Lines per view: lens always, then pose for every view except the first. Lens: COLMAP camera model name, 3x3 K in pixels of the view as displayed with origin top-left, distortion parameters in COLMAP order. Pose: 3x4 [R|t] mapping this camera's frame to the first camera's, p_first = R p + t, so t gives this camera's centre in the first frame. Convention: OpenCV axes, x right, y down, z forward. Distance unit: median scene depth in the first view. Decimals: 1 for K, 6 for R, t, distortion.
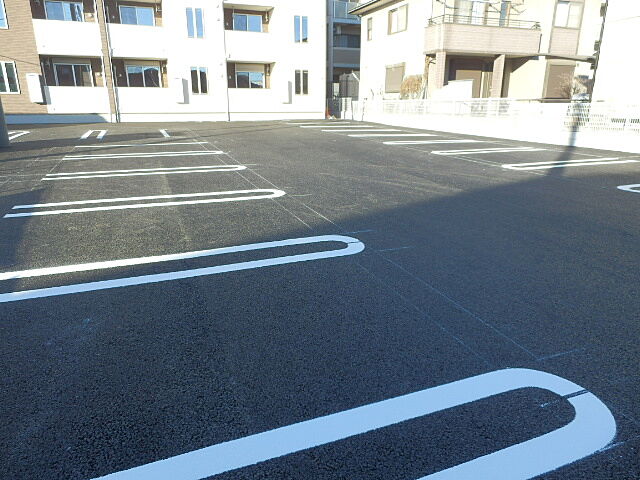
lens RADIAL K [[445.4, 0, 320.5], [0, 445.4, 243.6], [0, 0, 1]] dist [-0.009245, -0.004648]
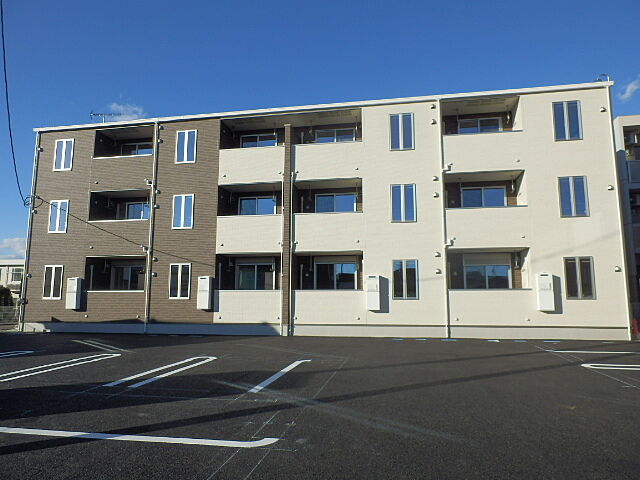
lens RADIAL K [[445.4, 0, 320.5], [0, 445.4, 243.6], [0, 0, 1]] dist [-0.009245, -0.004648]
pose [[0.843718, -0.071872, -0.531953, -0.017339], [-0.161290, 0.911258, -0.378939, -0.142442], [0.511982, 0.405517, 0.757252, 0.409623]]
